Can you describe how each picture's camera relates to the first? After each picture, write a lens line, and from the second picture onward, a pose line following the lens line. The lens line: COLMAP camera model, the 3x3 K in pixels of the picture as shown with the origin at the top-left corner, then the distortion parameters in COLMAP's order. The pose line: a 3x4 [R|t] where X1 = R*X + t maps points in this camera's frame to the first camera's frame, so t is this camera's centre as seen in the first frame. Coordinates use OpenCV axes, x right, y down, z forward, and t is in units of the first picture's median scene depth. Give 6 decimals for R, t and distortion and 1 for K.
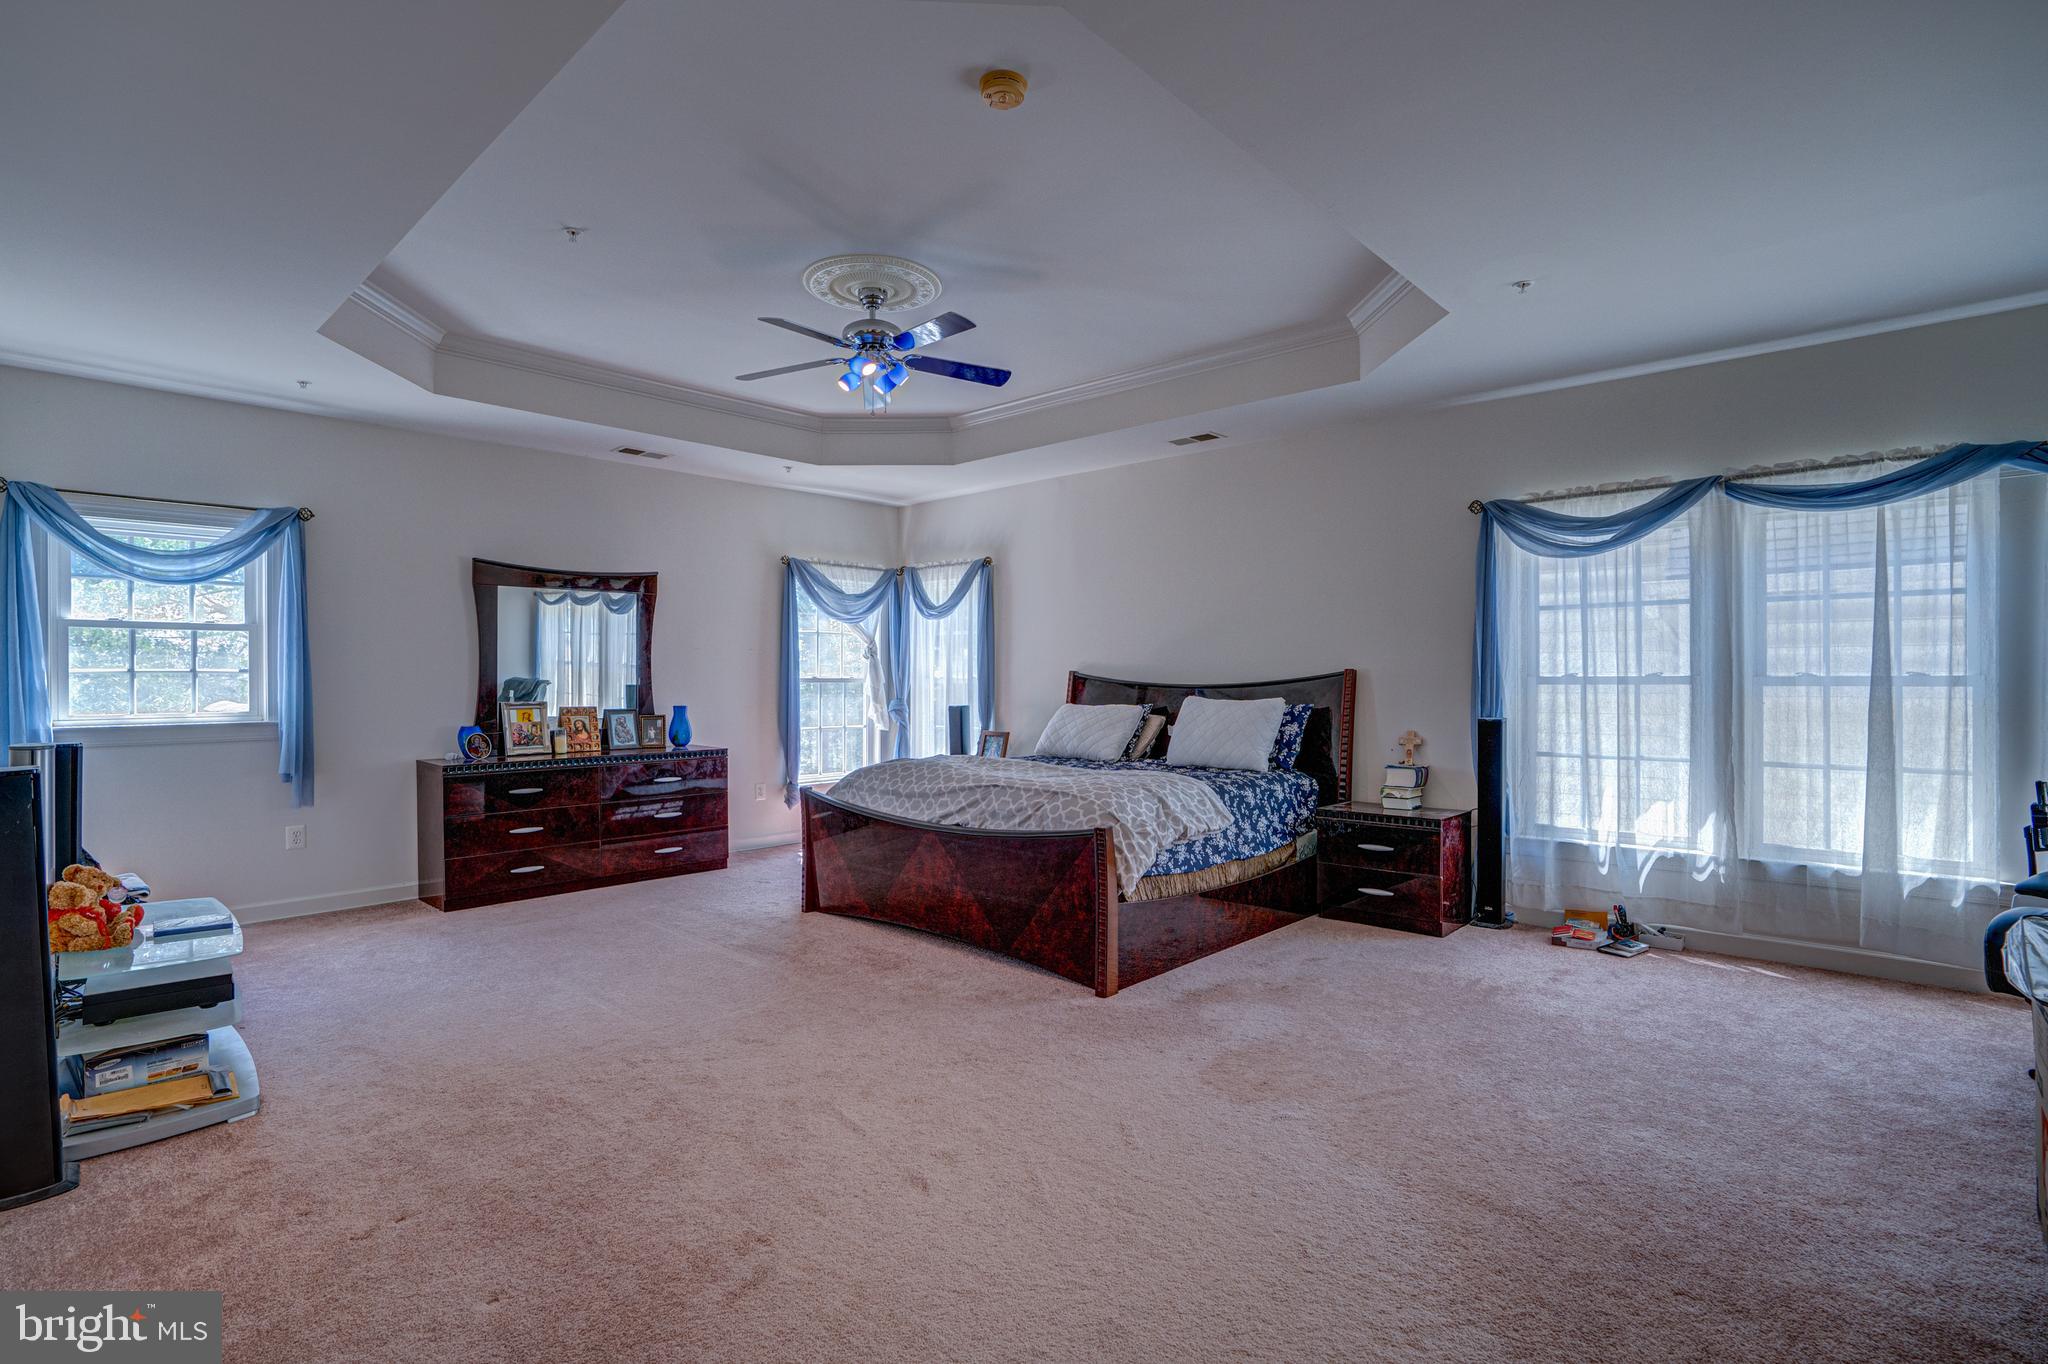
lens RADIAL K [[977.8, 0, 1012.7], [0, 977.8, 680.2], [0, 0, 1]] dist [-0.062165, 0.022926]
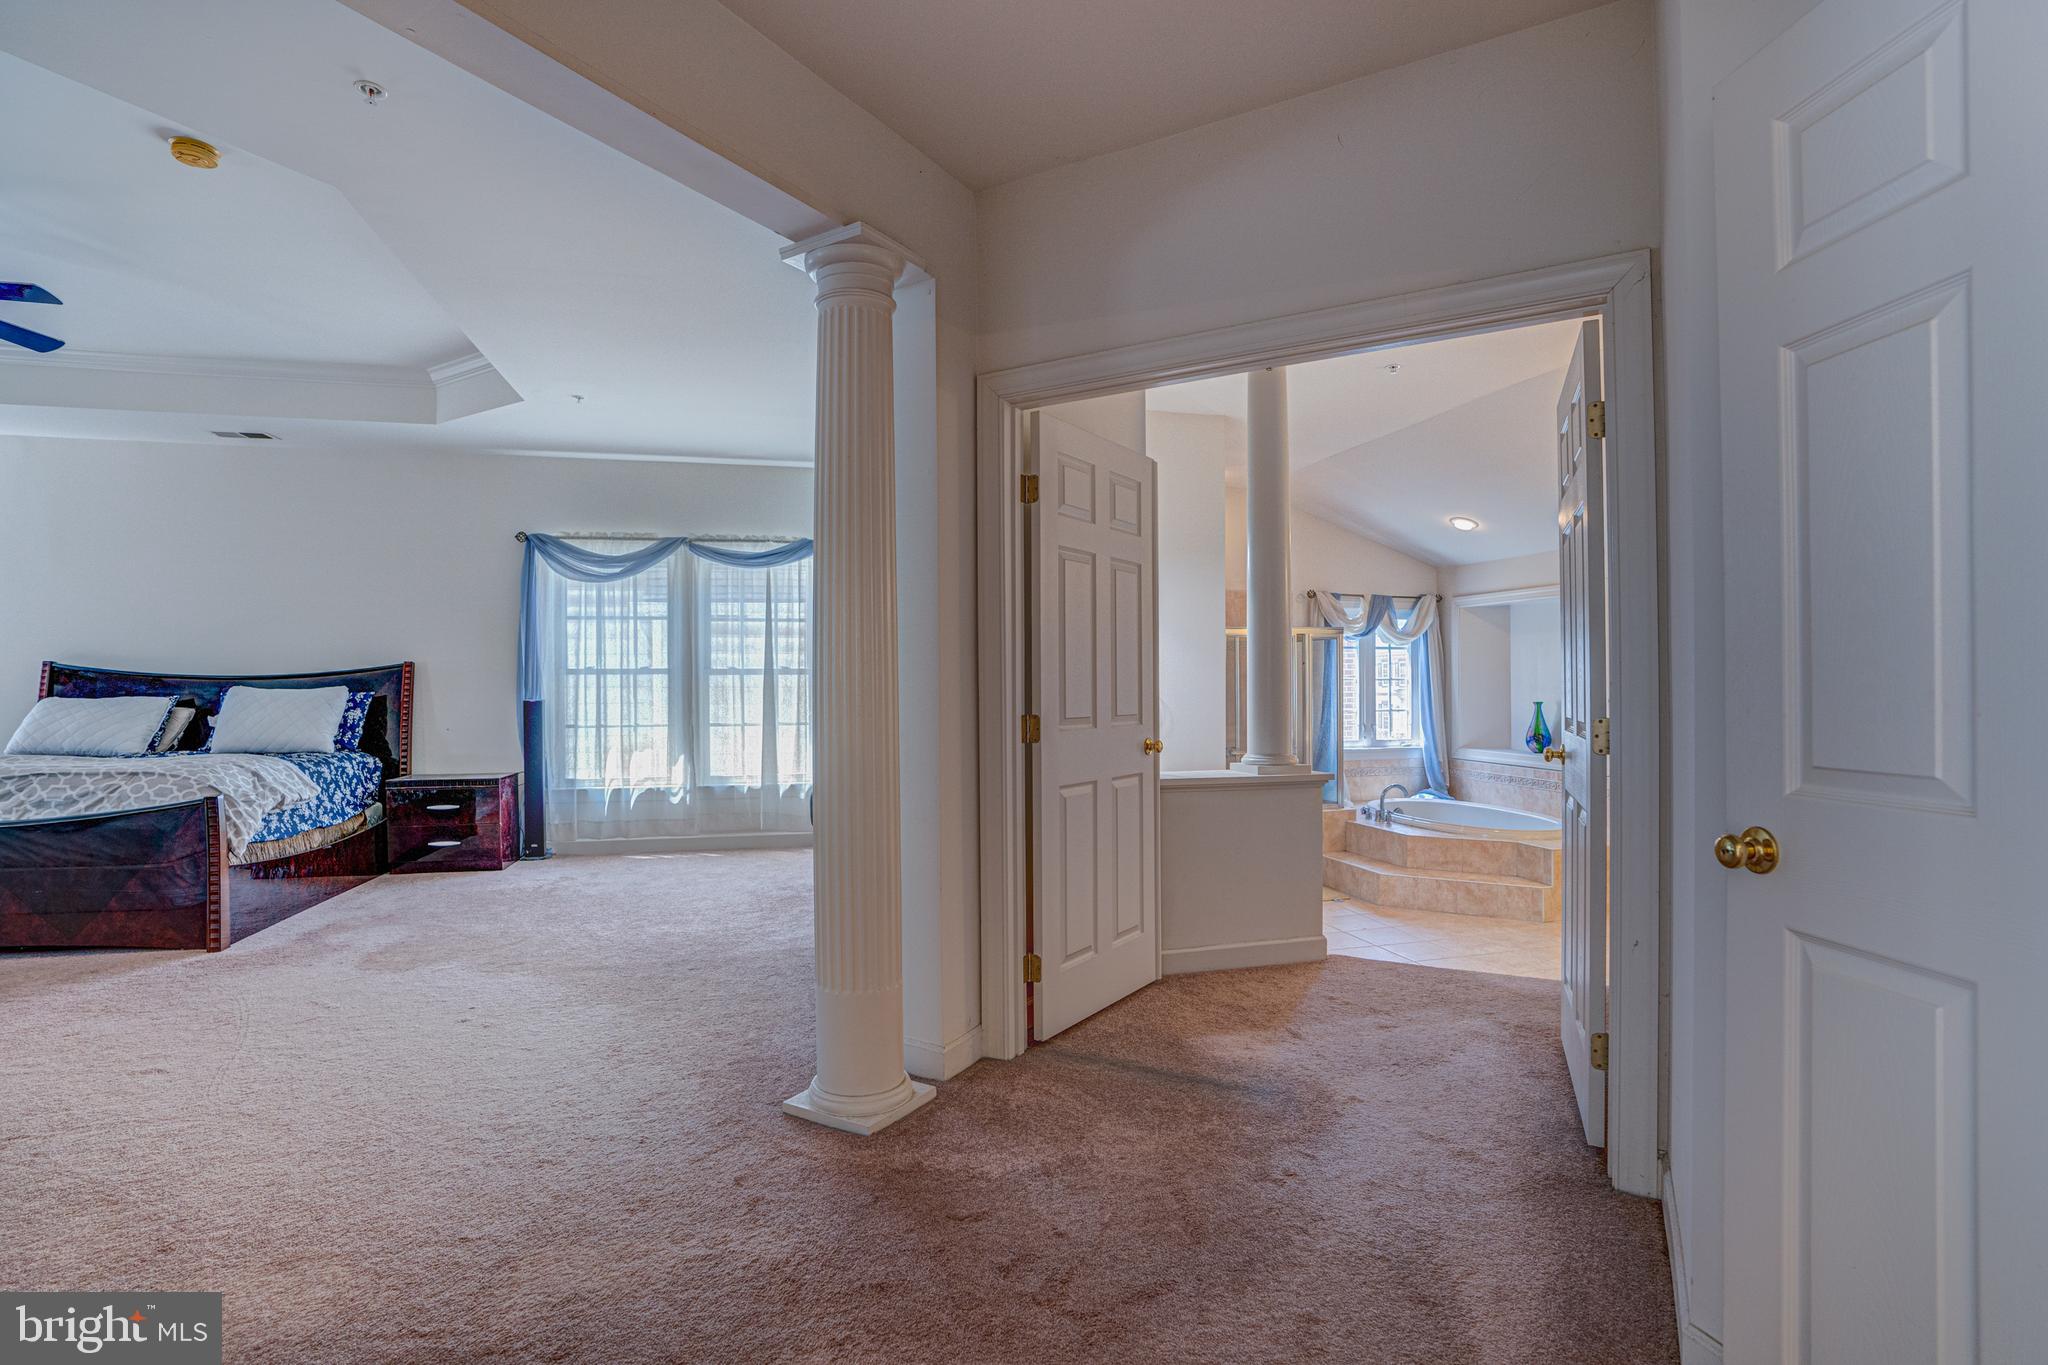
lens RADIAL K [[977.8, 0, 1021.5], [0, 977.8, 683.3], [0, 0, 1]] dist [-0.062165, 0.022926]
pose [[0.544780, 0.000267, 0.838579, -0.237603], [0.006977, 0.999964, -0.004851, 0.027931], [-0.838550, 0.008493, 0.544758, -0.266351]]
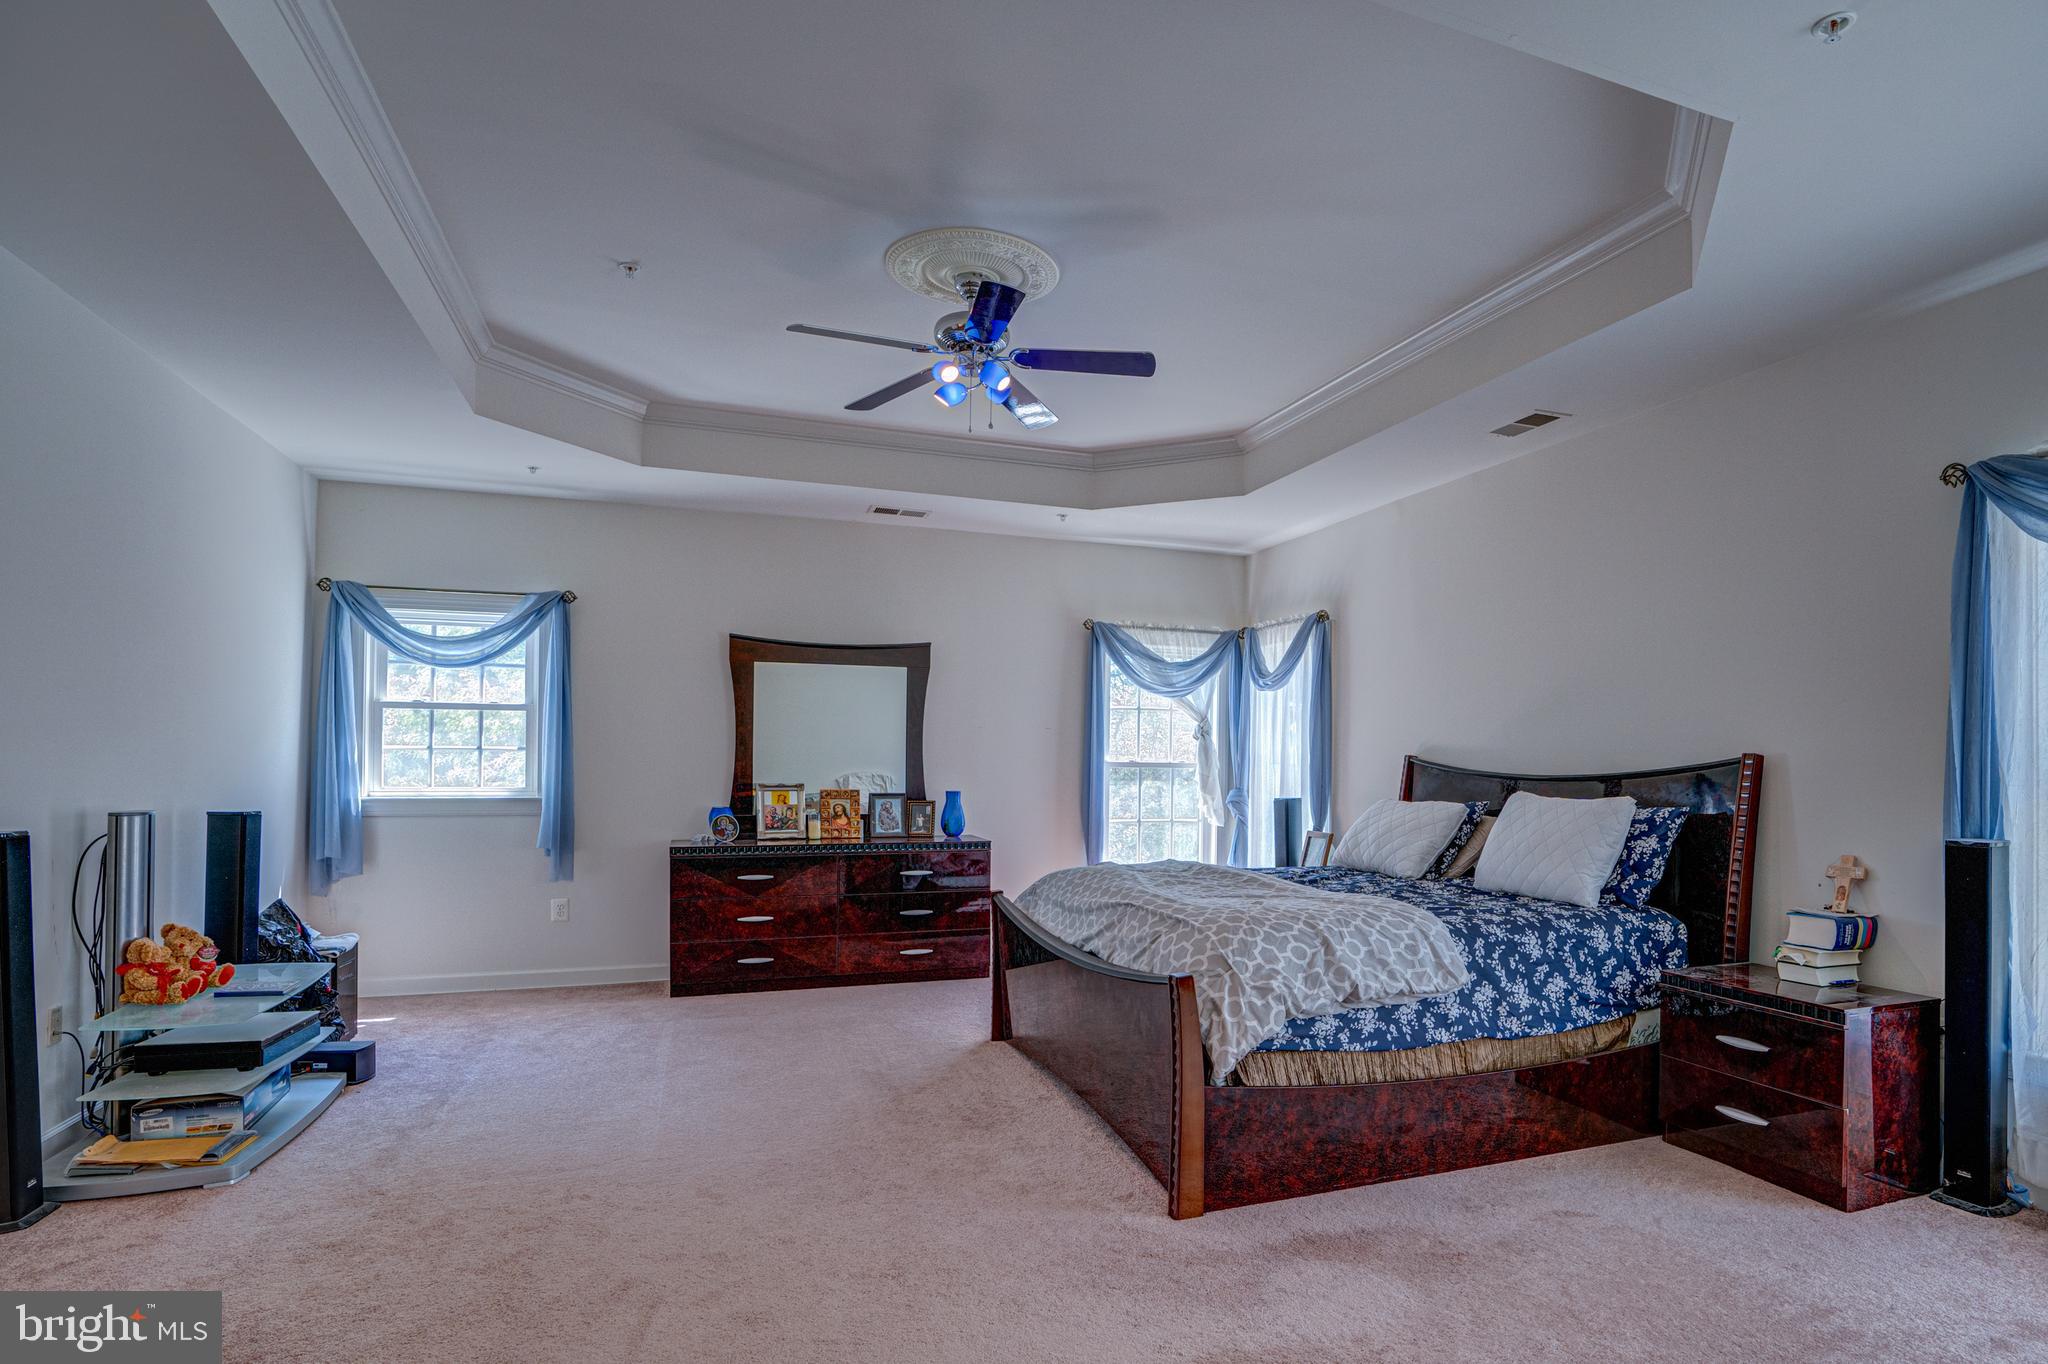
lens RADIAL K [[1082.1, 0, 1118.1], [0, 1082.1, 753.8], [0, 0, 1]] dist [-0.052823, 0.013070]
pose [[0.904946, 0.005883, -0.425486, 0.298292], [-0.010993, 0.999894, -0.009556, -0.000110], [0.425385, 0.013325, 0.904914, 0.218462]]
